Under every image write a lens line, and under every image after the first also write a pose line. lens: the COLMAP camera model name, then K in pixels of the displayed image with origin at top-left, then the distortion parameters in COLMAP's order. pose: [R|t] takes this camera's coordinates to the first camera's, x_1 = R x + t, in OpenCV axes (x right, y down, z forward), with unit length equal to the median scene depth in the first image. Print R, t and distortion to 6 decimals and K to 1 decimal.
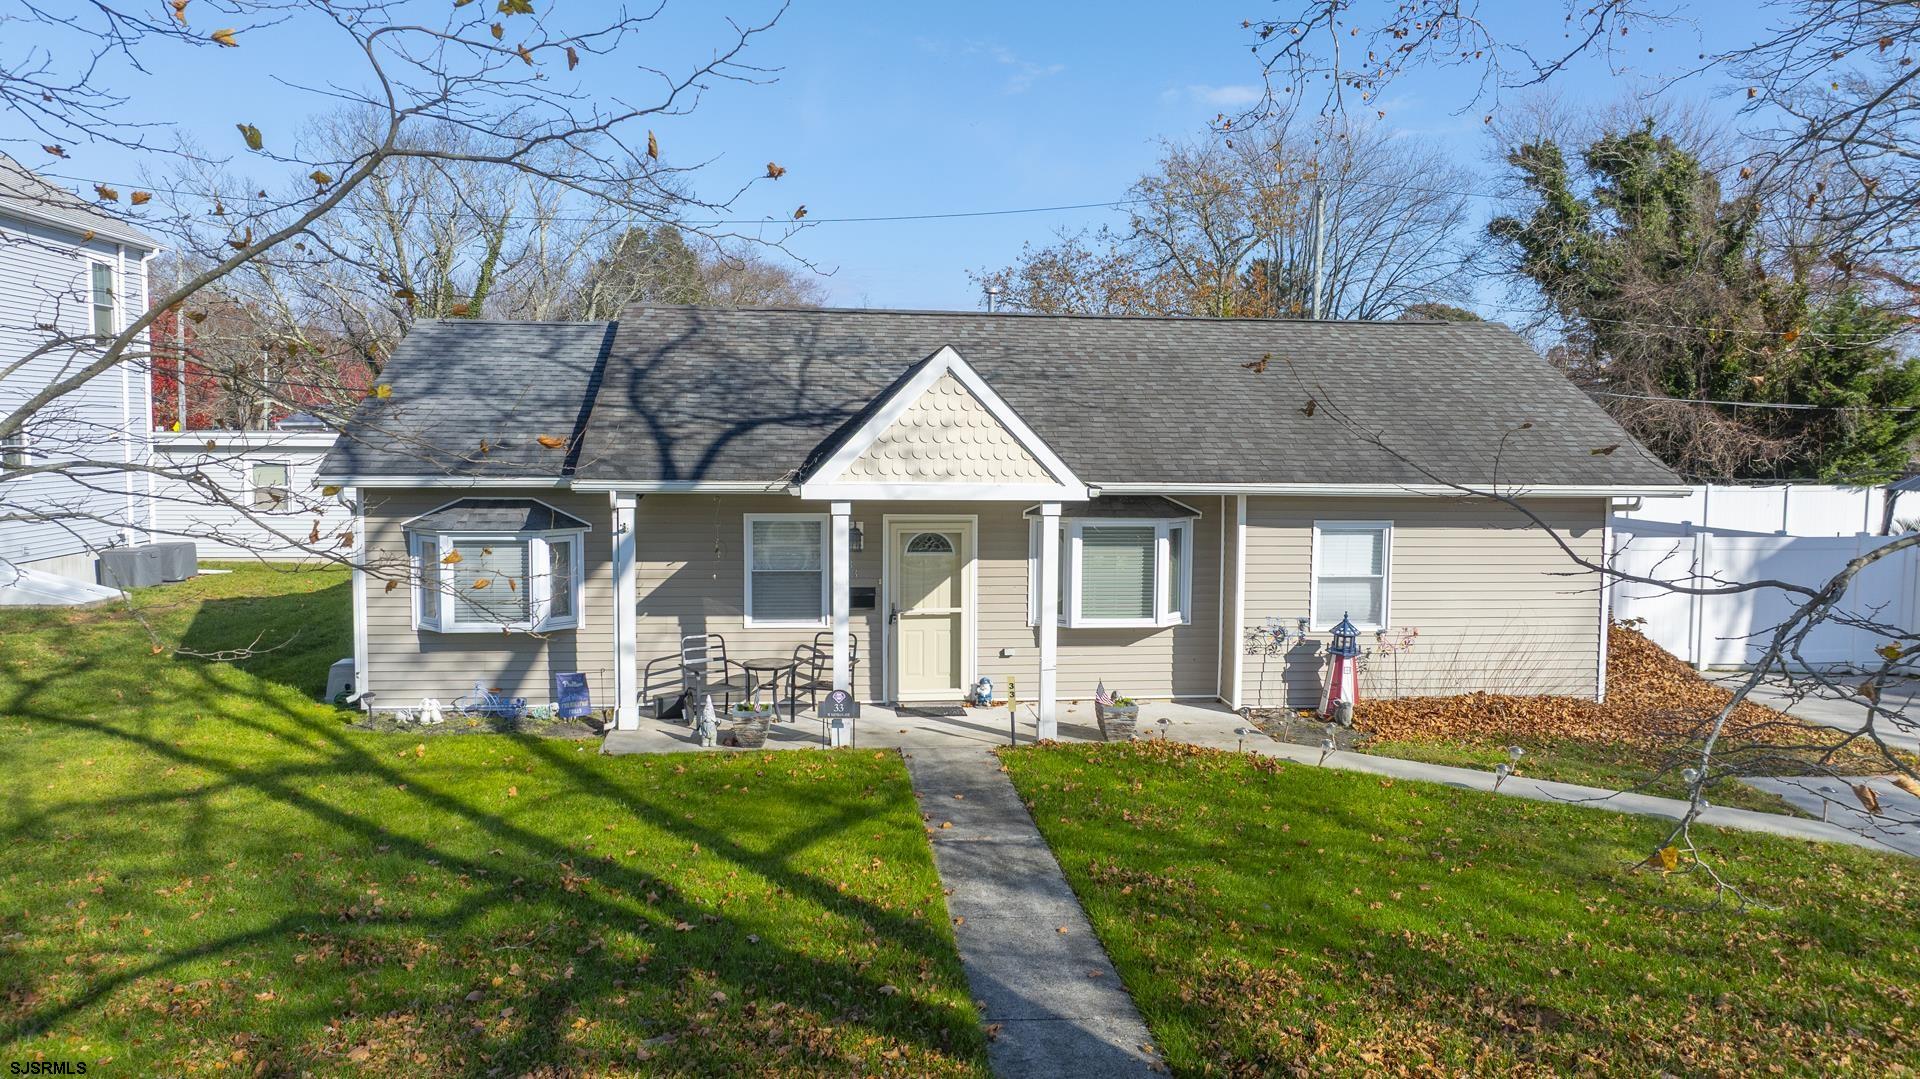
lens RADIAL K [[1350.2, 0, 960.0], [0, 1350.2, 539.5], [0, 0, 1]] dist [-0.006578, -0.002651]
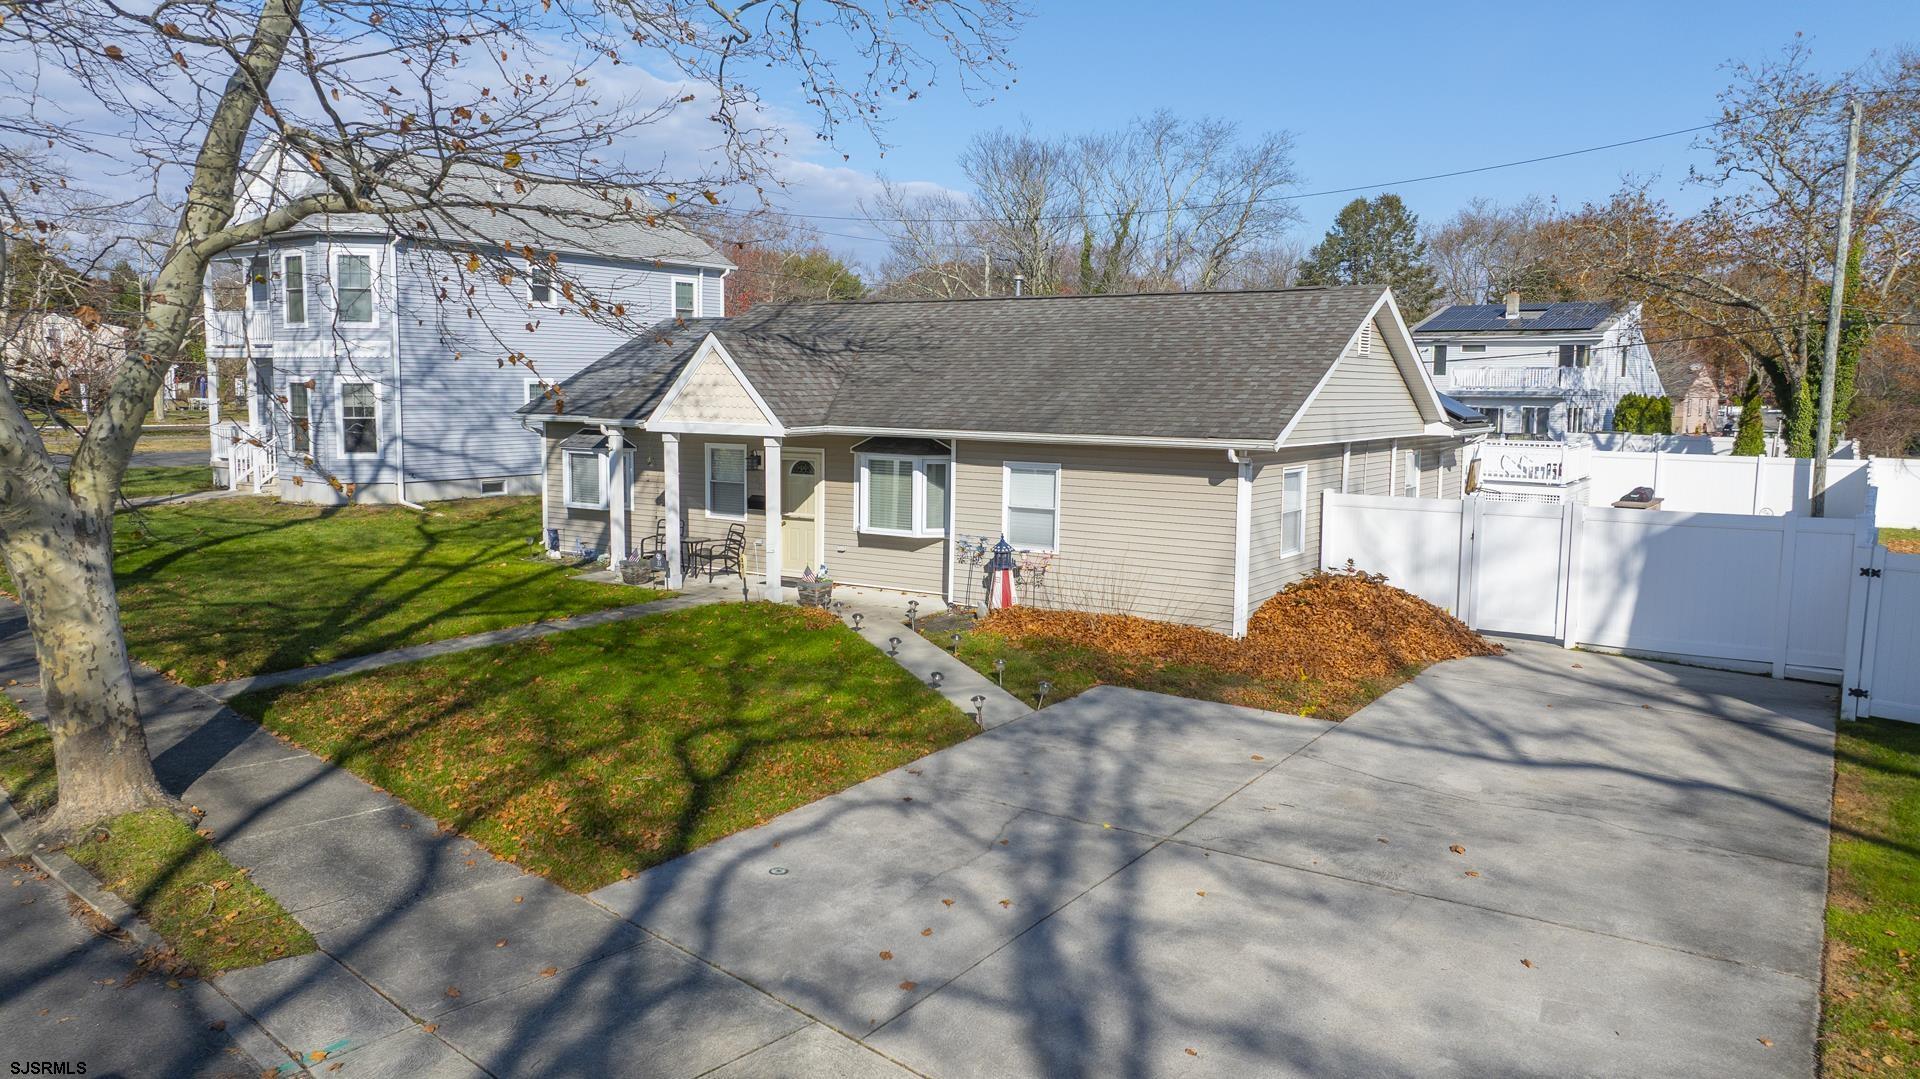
lens RADIAL K [[1350.2, 0, 960.0], [0, 1350.2, 539.5], [0, 0, 1]] dist [-0.006578, -0.002651]
pose [[0.762254, 0.072833, -0.643168, 1.048499], [-0.056112, 0.997344, 0.046438, 0.002713], [0.644842, 0.000692, 0.764316, 0.014634]]
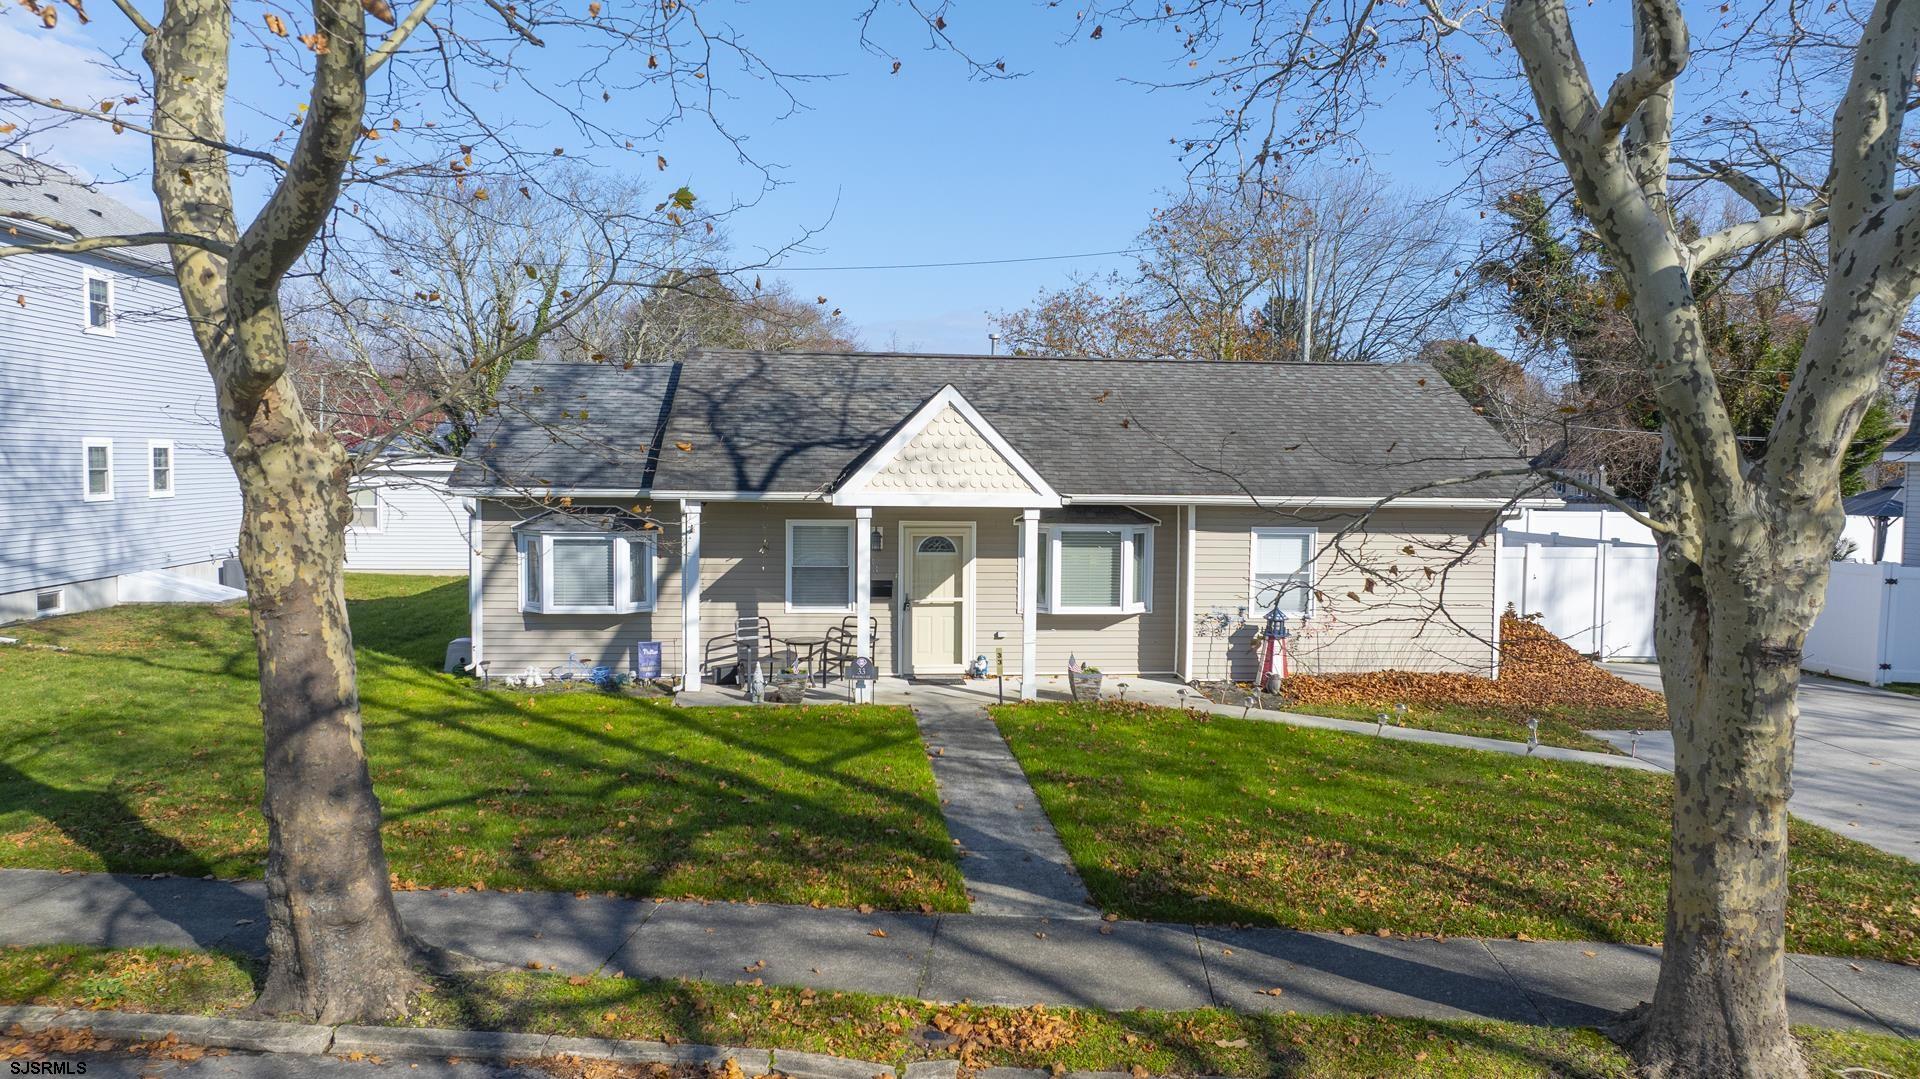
lens RADIAL K [[1350.2, 0, 960.0], [0, 1350.2, 539.5], [0, 0, 1]] dist [-0.006578, -0.002651]
pose [[0.999760, 0.003150, -0.021663, 0.025187], [-0.003692, 0.999680, -0.025027, 0.029040], [0.021578, 0.025101, 0.999452, -0.225851]]
